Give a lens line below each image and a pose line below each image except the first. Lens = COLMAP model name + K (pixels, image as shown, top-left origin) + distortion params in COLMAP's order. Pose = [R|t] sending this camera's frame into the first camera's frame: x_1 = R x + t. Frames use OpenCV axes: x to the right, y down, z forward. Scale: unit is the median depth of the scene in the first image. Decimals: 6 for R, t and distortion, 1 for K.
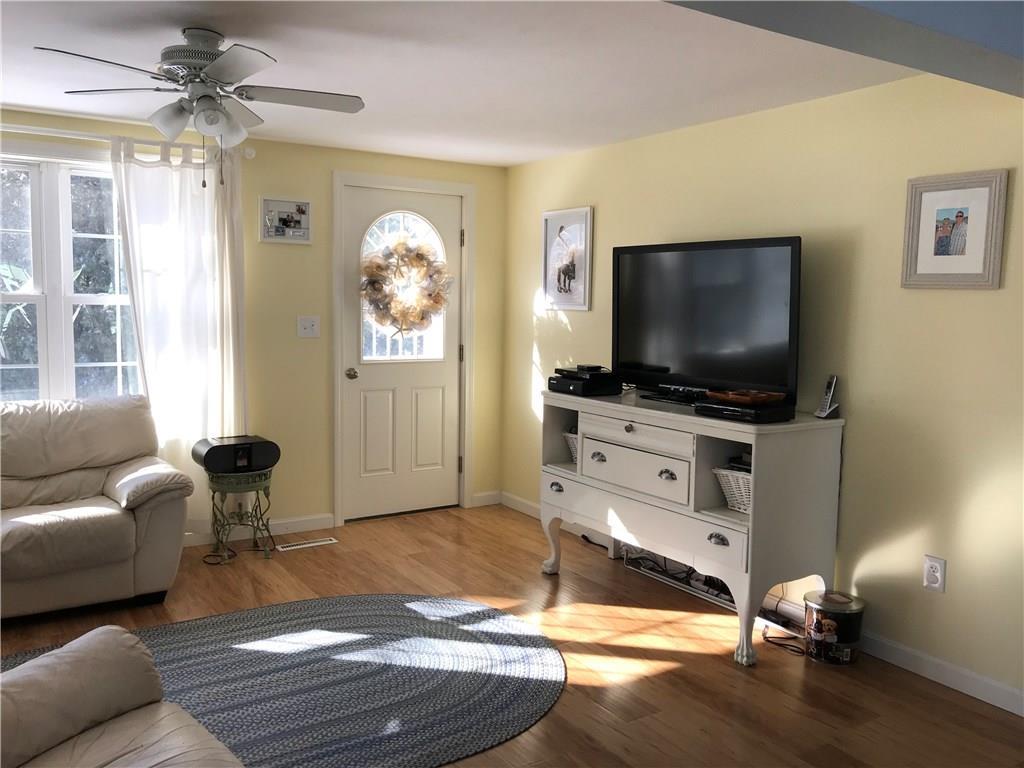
lens RADIAL K [[853.1, 0, 507.9], [0, 853.1, 384.6], [0, 0, 1]] dist [0.043945, -0.000242]
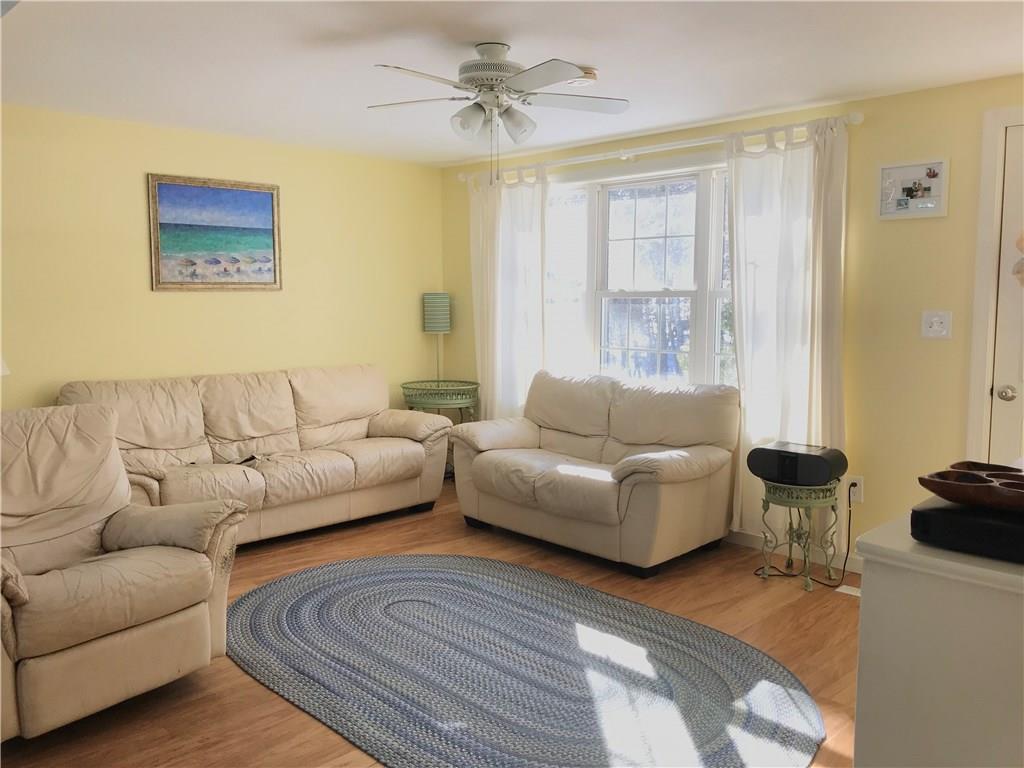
lens RADIAL K [[853.1, 0, 509.5], [0, 853.1, 381.3], [0, 0, 1]] dist [0.043945, -0.000242]
pose [[0.221832, 0.080818, -0.971730, 0.562160], [-0.101419, 0.993066, 0.059440, -0.031417], [0.969796, 0.085366, 0.228490, 0.590337]]
